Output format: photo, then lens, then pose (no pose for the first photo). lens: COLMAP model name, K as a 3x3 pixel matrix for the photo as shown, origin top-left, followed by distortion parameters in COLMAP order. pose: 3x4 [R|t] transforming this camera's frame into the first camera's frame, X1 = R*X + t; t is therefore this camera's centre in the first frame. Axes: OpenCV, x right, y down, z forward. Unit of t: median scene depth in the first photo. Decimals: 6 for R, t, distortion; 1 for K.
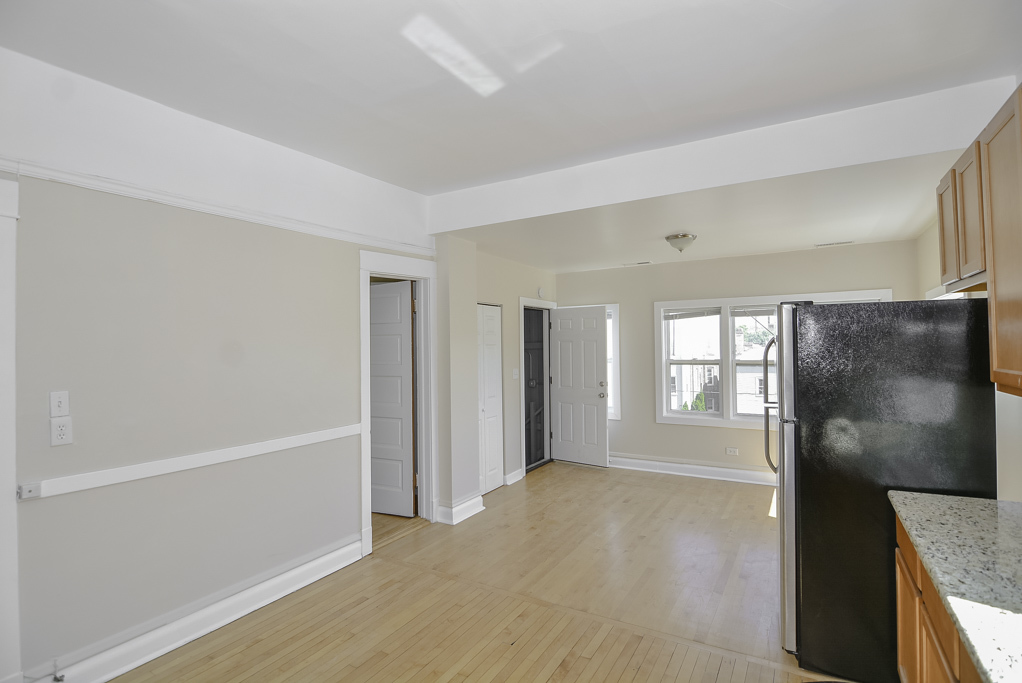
lens RADIAL K [[494.9, 0, 511.3], [0, 494.9, 336.7], [0, 0, 1]] dist [-0.012097, -0.007868]
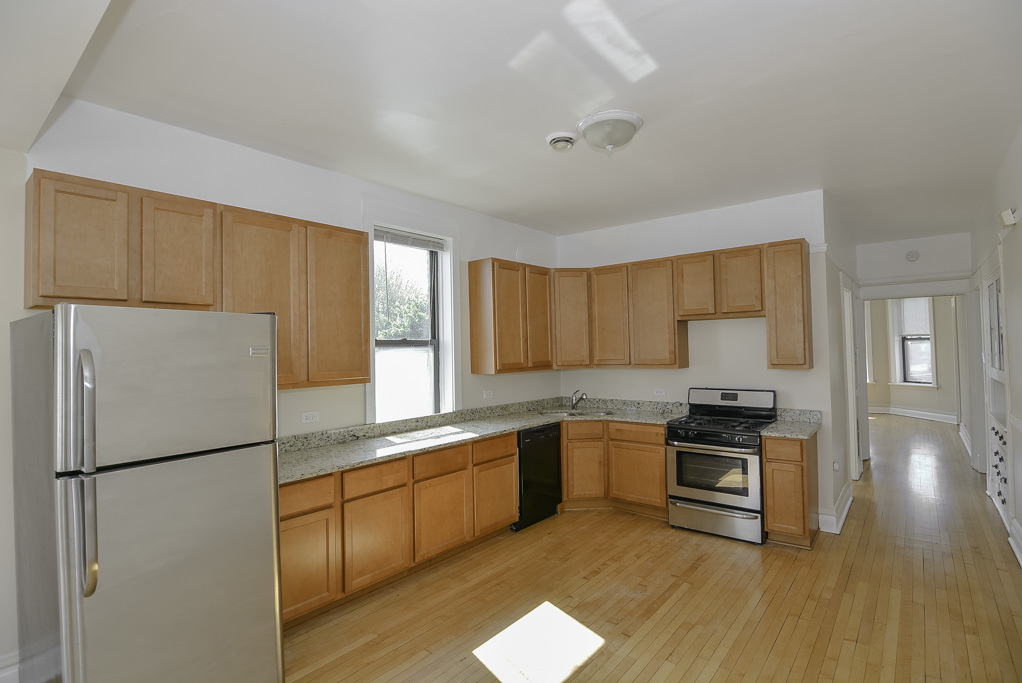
lens RADIAL K [[494.9, 0, 511.3], [0, 494.9, 336.7], [0, 0, 1]] dist [-0.012097, -0.007868]
pose [[-0.987876, 0.040891, 0.149761, -0.013589], [0.034325, 0.998344, -0.046170, 0.012753], [-0.151401, -0.040469, -0.987644, 0.781992]]
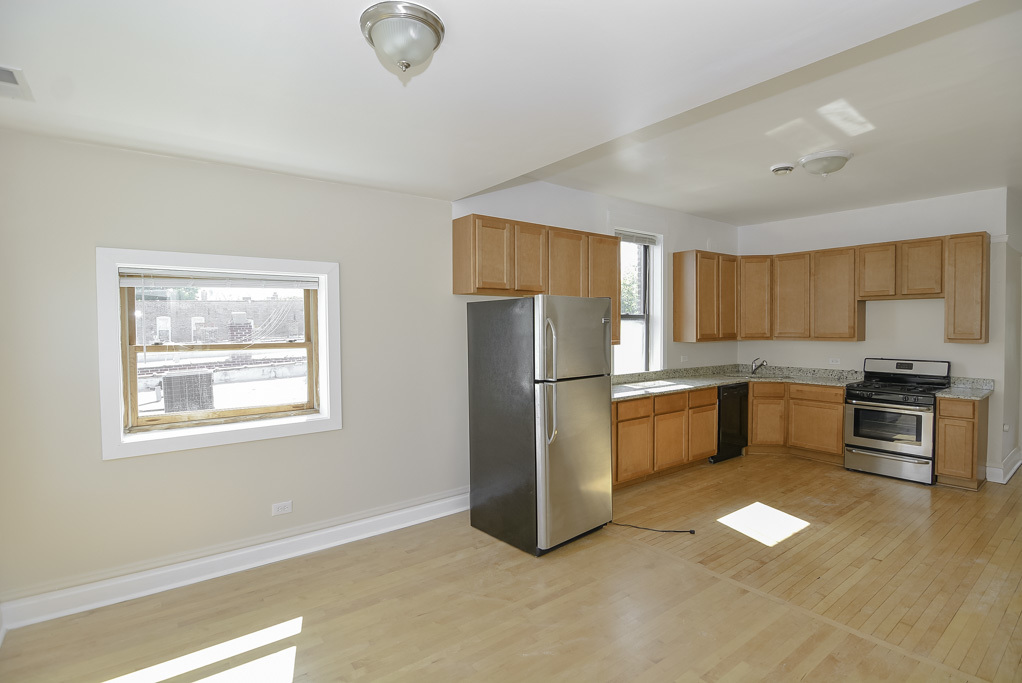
lens RADIAL K [[494.9, 0, 511.3], [0, 494.9, 336.7], [0, 0, 1]] dist [-0.012097, -0.007868]
pose [[-0.928644, 0.012663, 0.370755, 0.110850], [0.013795, 0.999905, 0.000402, 0.018608], [-0.370715, 0.005488, -0.928731, 1.078094]]
